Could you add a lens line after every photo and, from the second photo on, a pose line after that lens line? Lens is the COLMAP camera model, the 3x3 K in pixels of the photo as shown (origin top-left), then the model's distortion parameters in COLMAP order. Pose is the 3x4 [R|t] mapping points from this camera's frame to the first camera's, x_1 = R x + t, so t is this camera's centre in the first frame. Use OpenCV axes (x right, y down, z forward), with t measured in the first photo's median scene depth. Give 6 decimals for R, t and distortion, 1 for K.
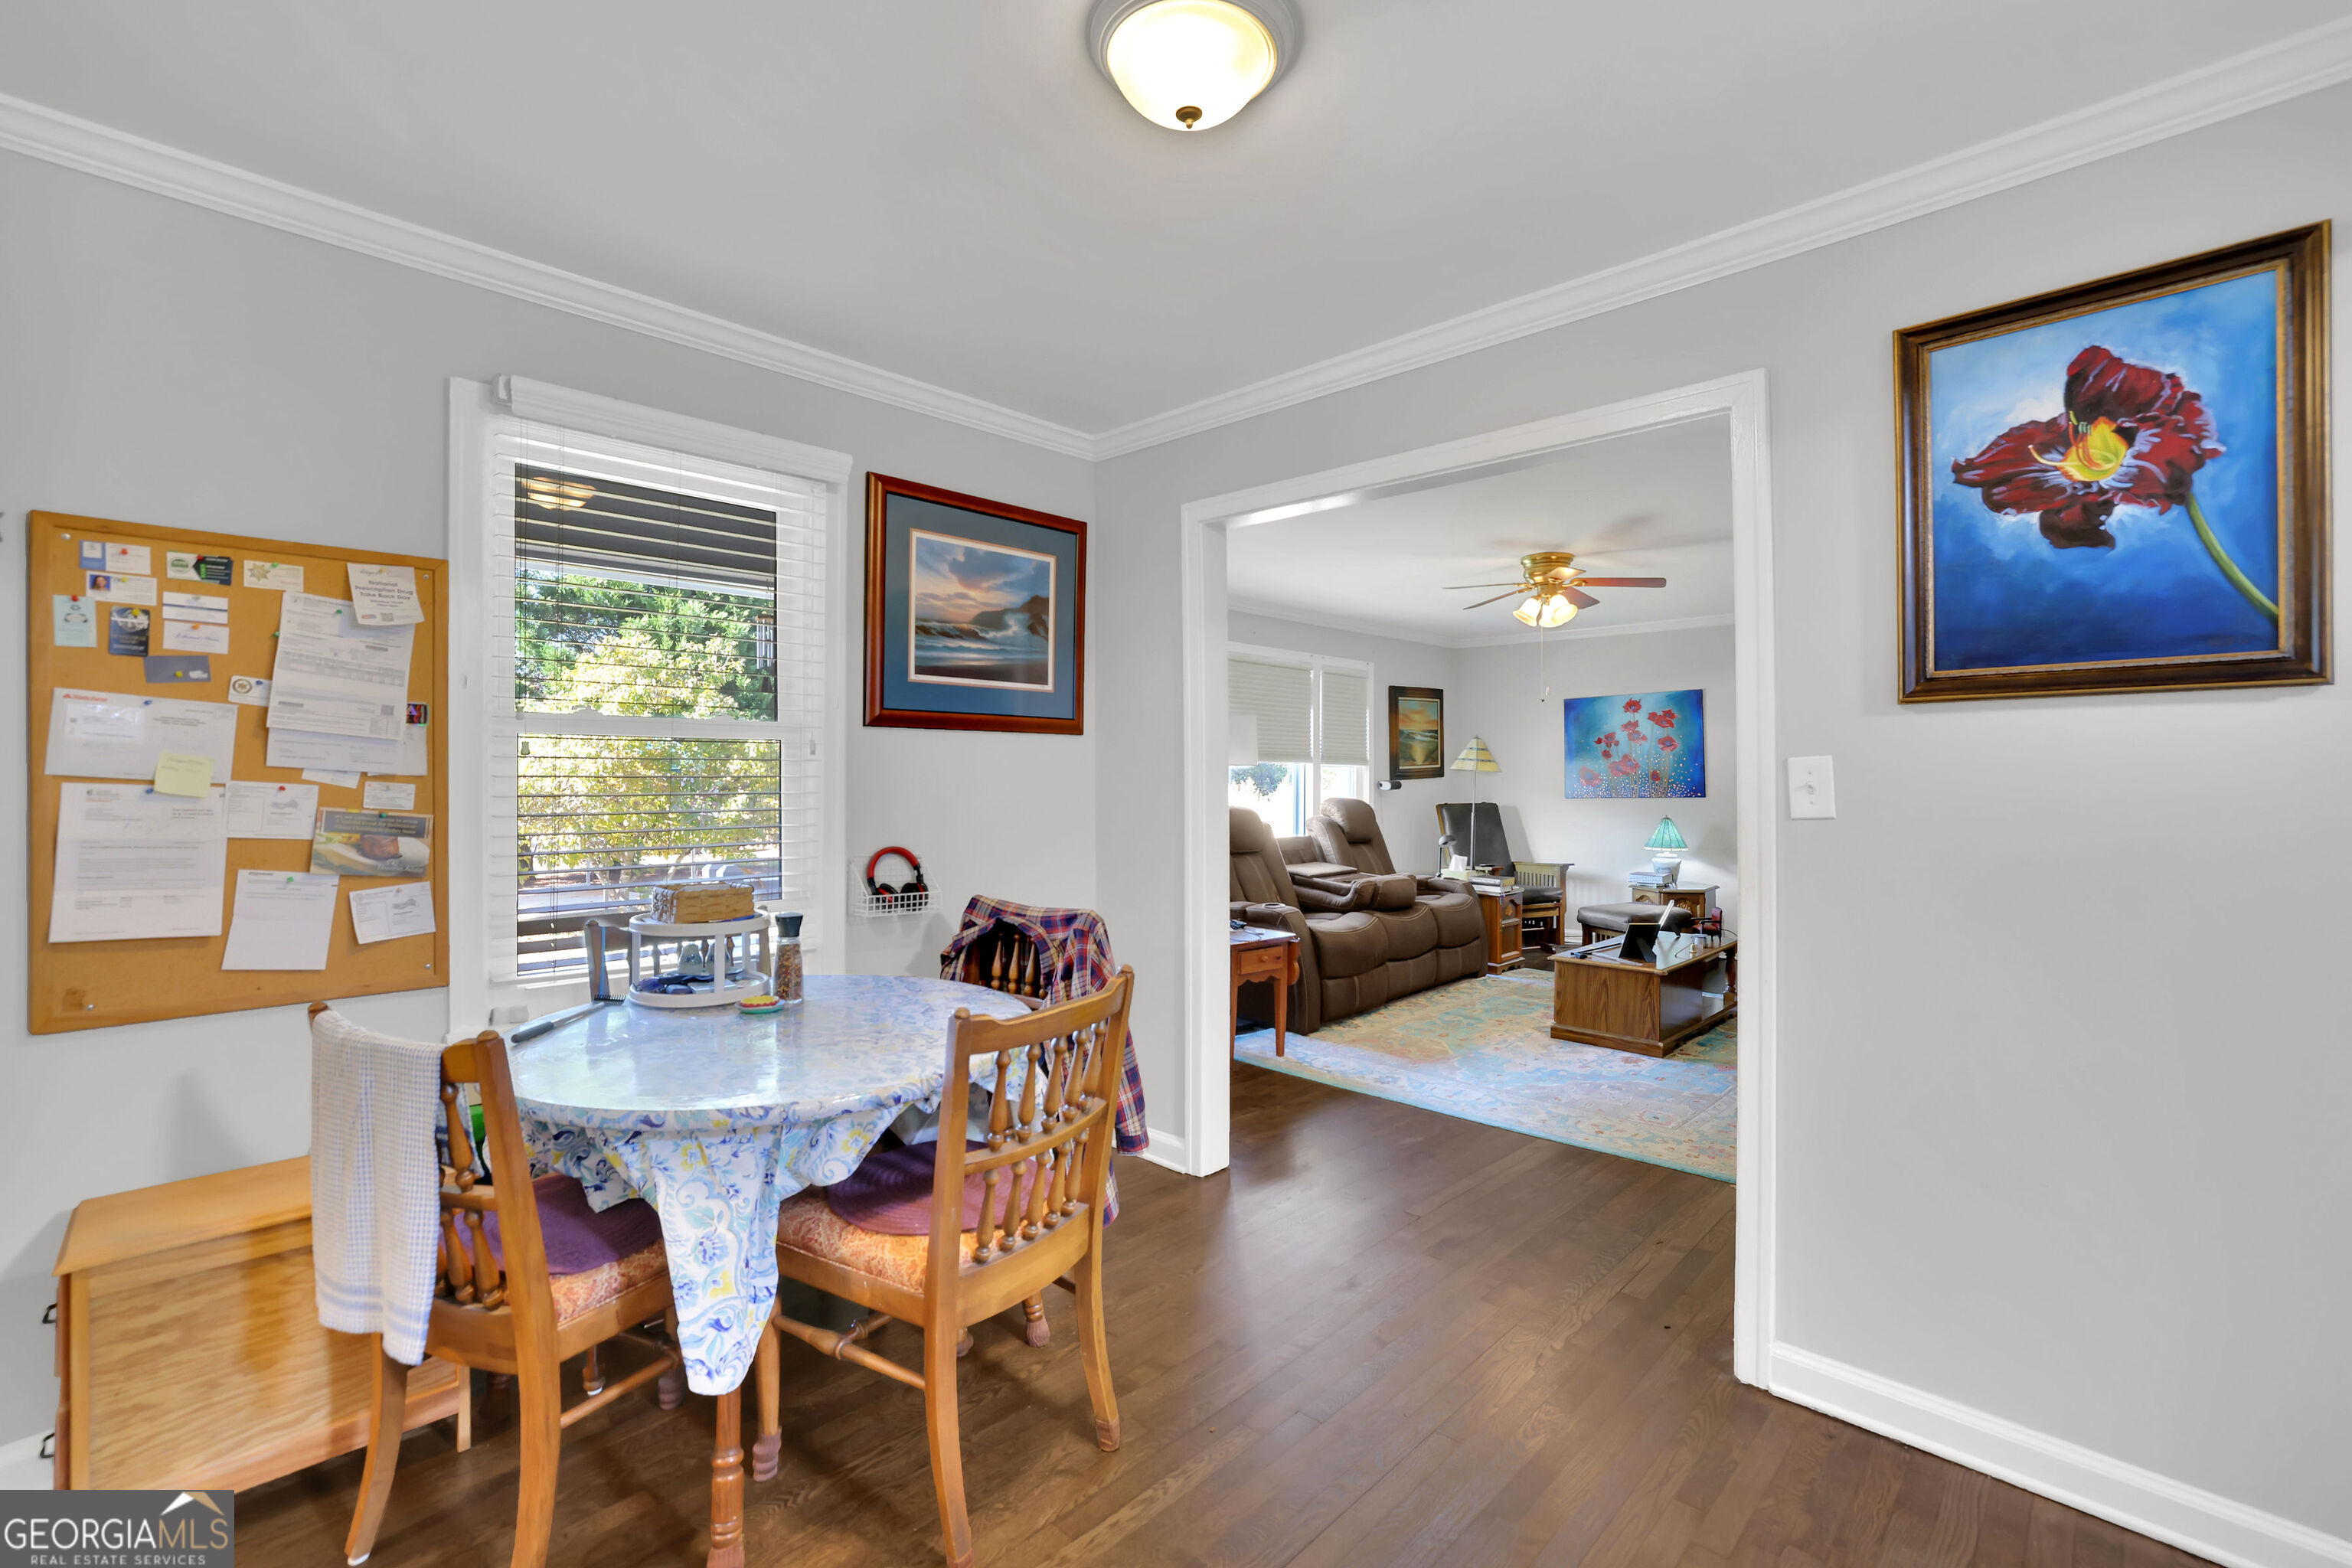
lens RADIAL K [[1041.2, 0, 1183.4], [0, 1041.2, 775.9], [0, 0, 1]] dist [-0.022056, 0.000796]
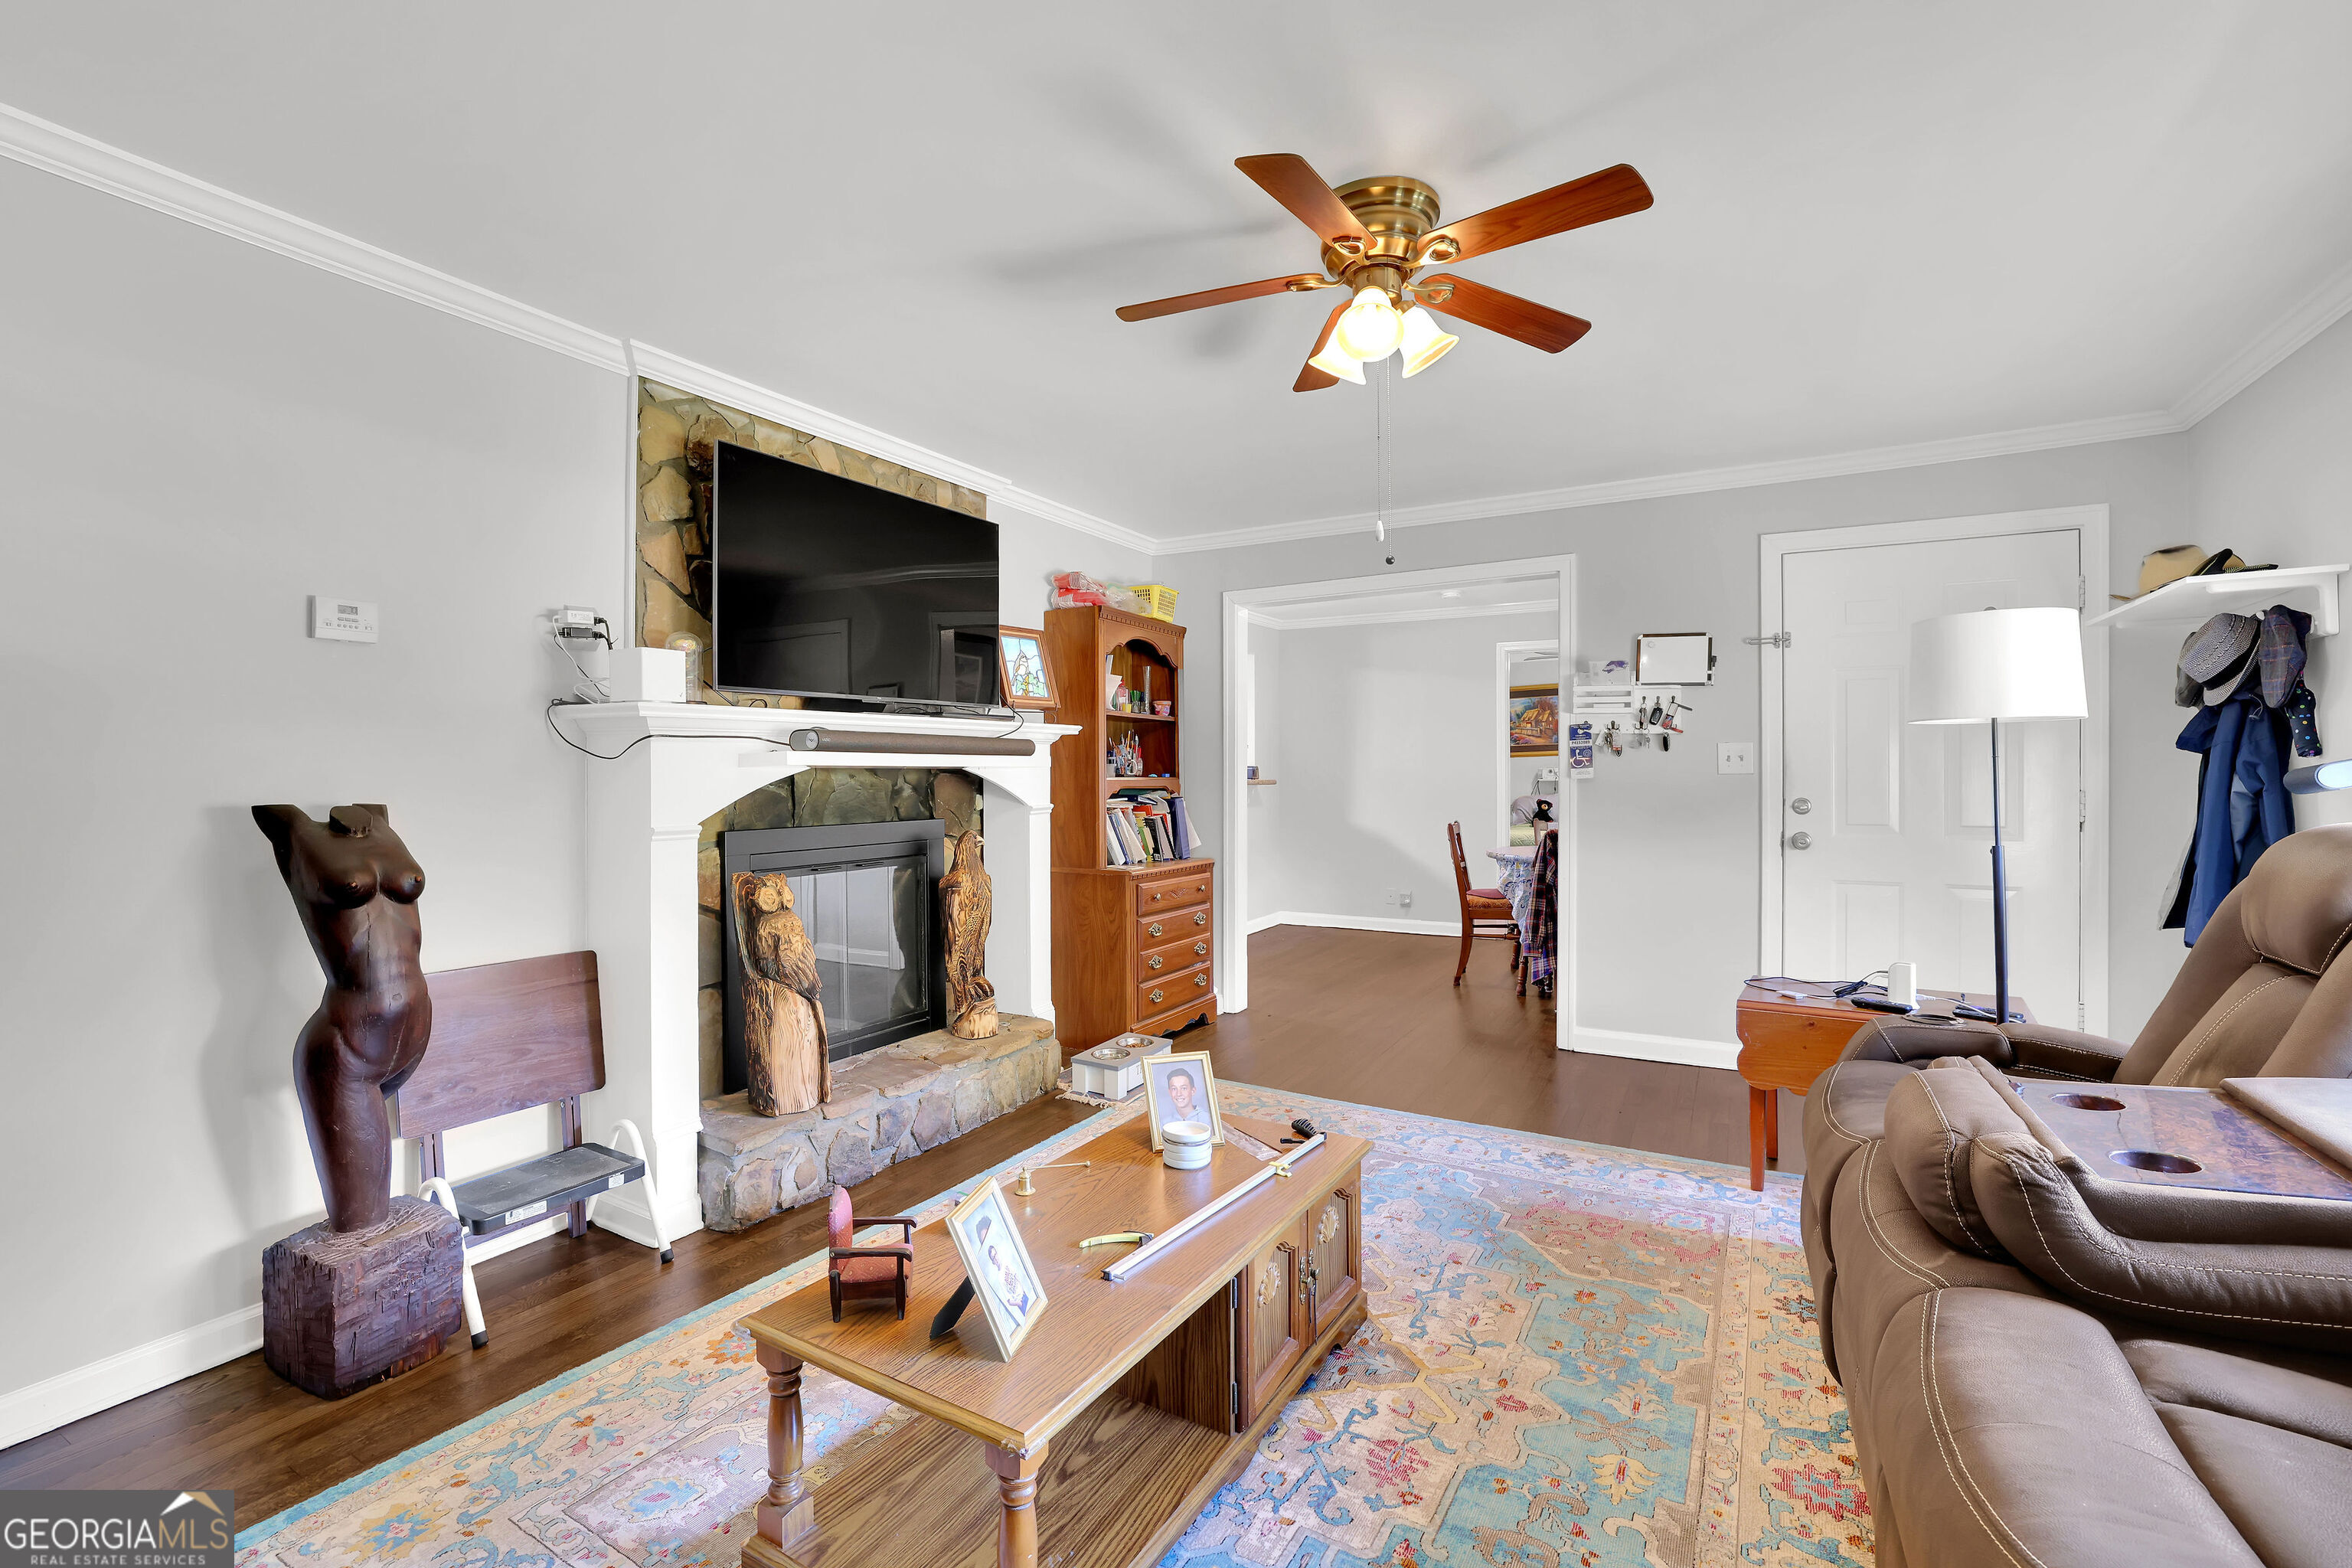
lens RADIAL K [[1041.2, 0, 1169.2], [0, 1041.2, 779.2], [0, 0, 1]] dist [-0.022056, 0.000796]
pose [[-0.975072, 0.003205, -0.221864, 0.390911], [0.003695, 0.999992, -0.001795, 0.014797], [0.221856, -0.002570, -0.975076, 1.036166]]
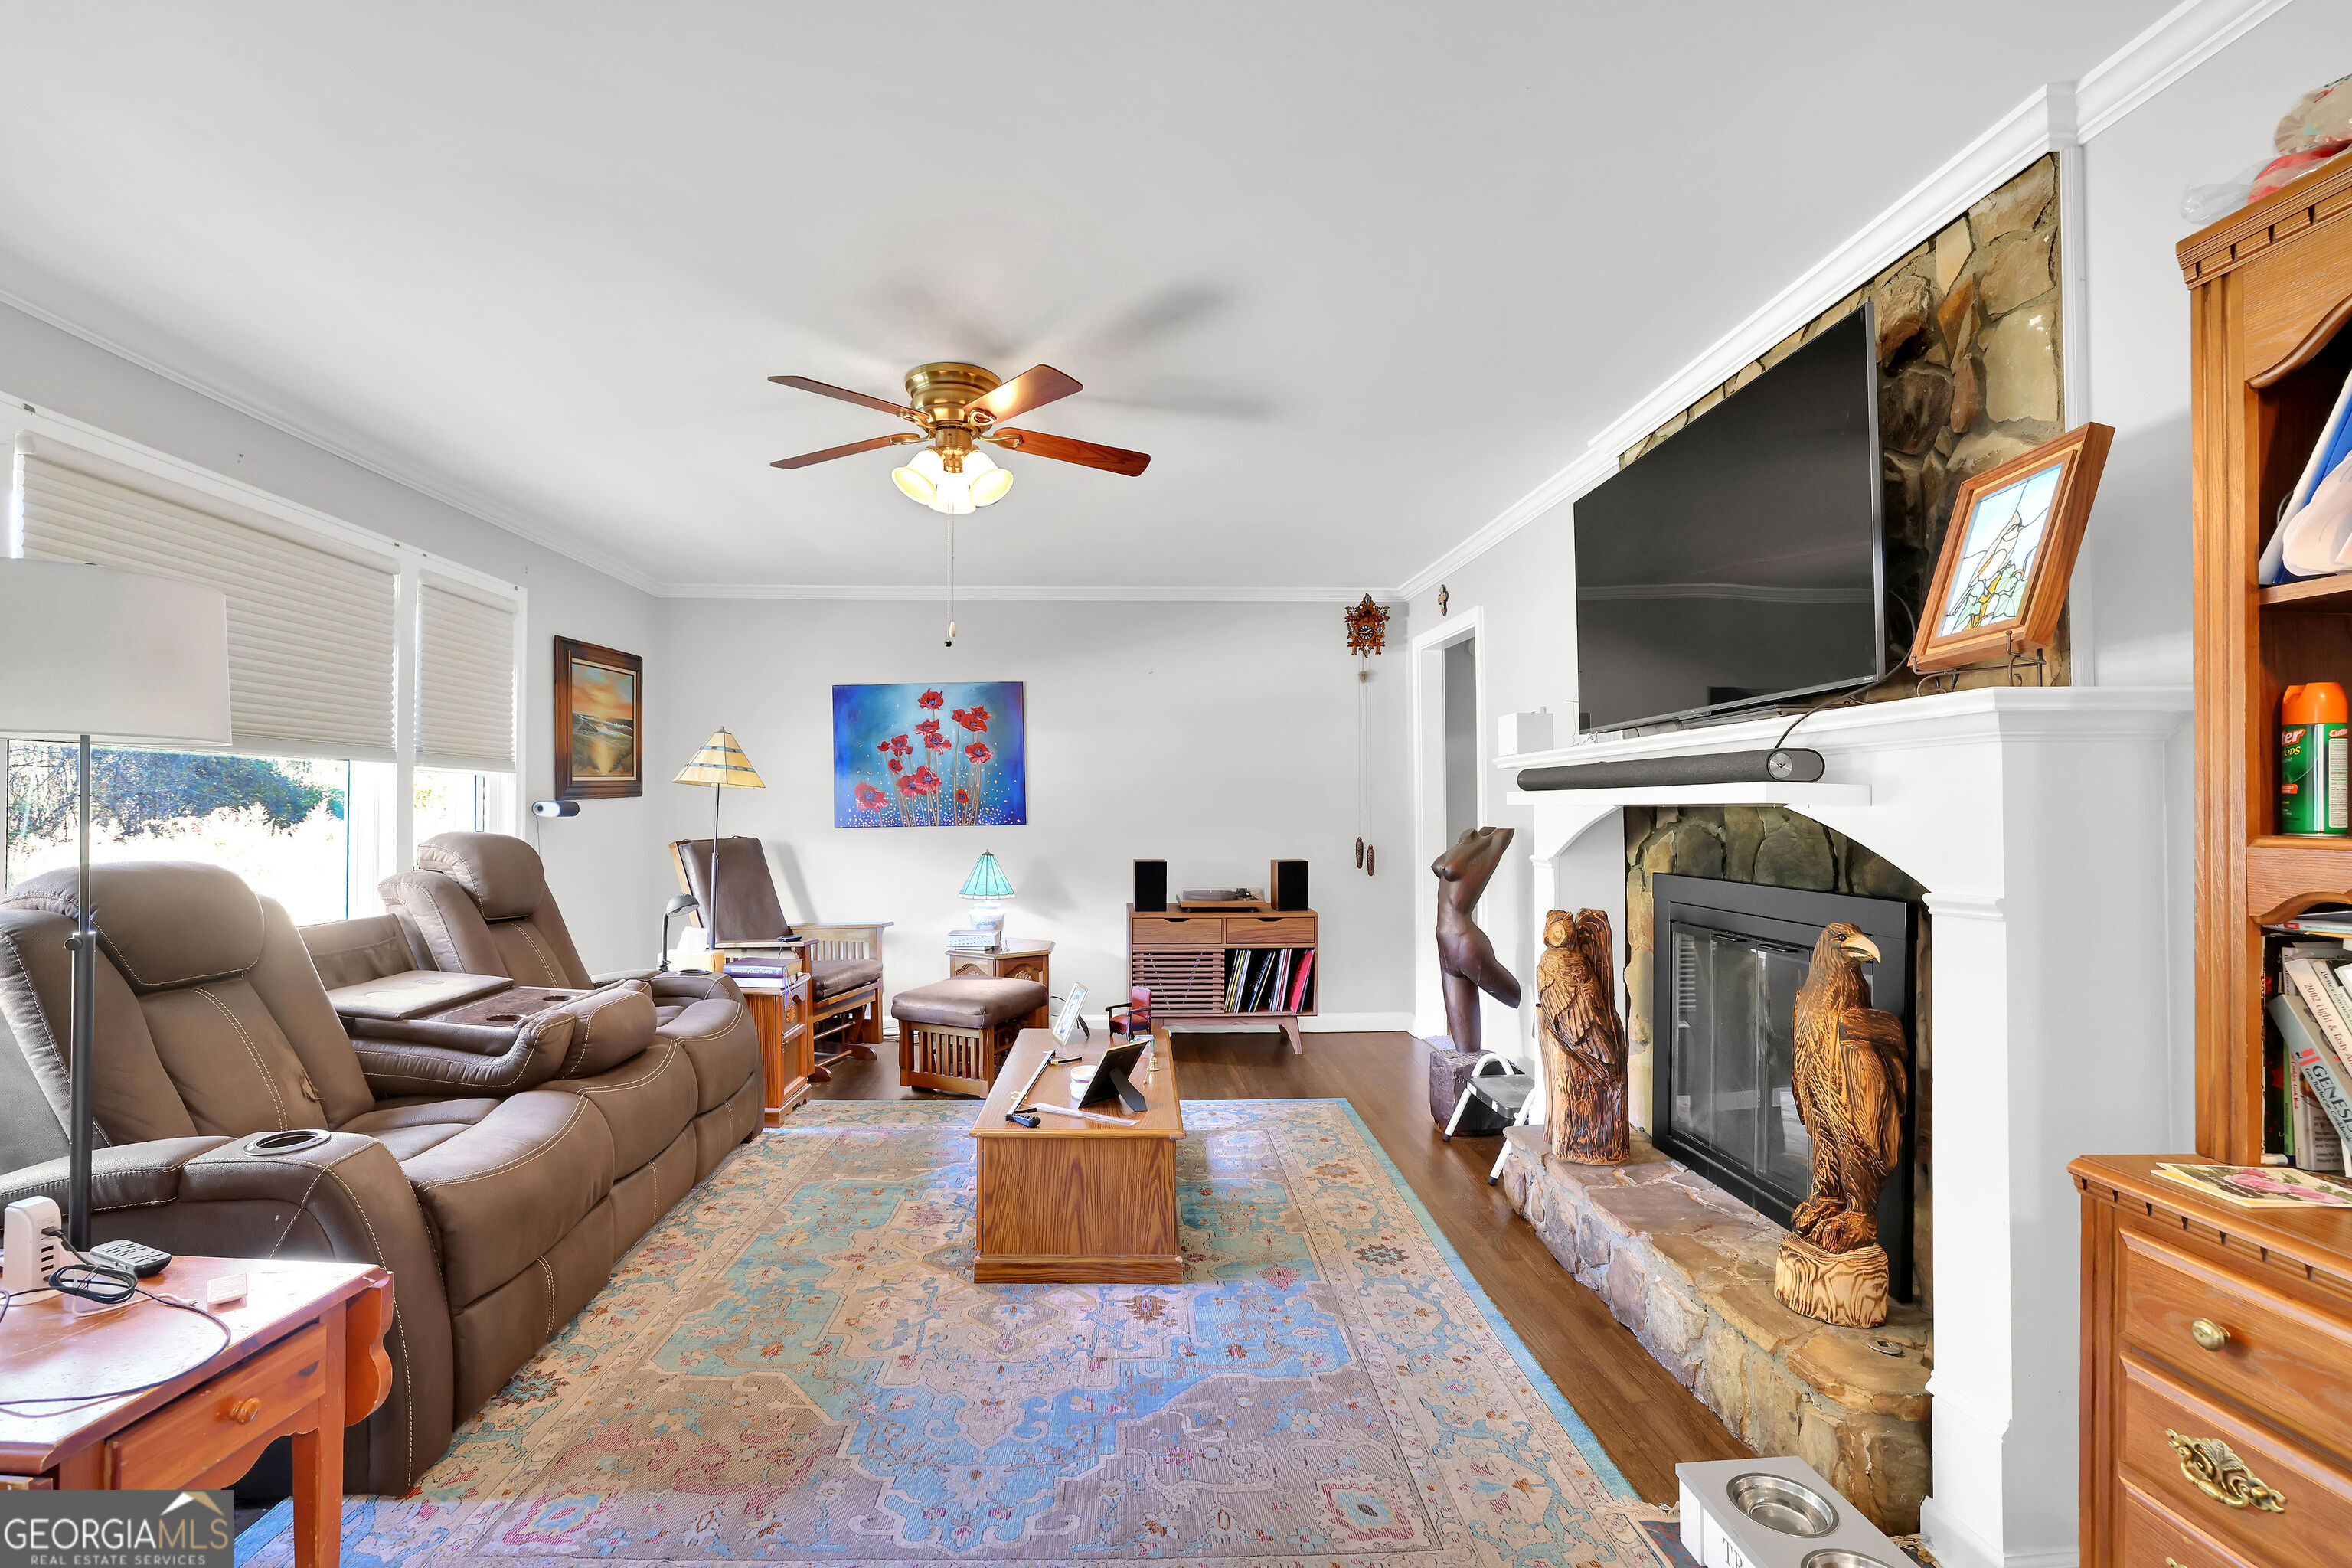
lens RADIAL K [[1041.2, 0, 1178.5], [0, 1041.2, 795.9], [0, 0, 1]] dist [-0.022056, 0.000796]
pose [[0.698347, 0.009236, 0.715700, 0.036678], [-0.001756, 0.999936, -0.011190, 0.008814], [-0.715757, 0.006558, 0.698318, 0.411241]]
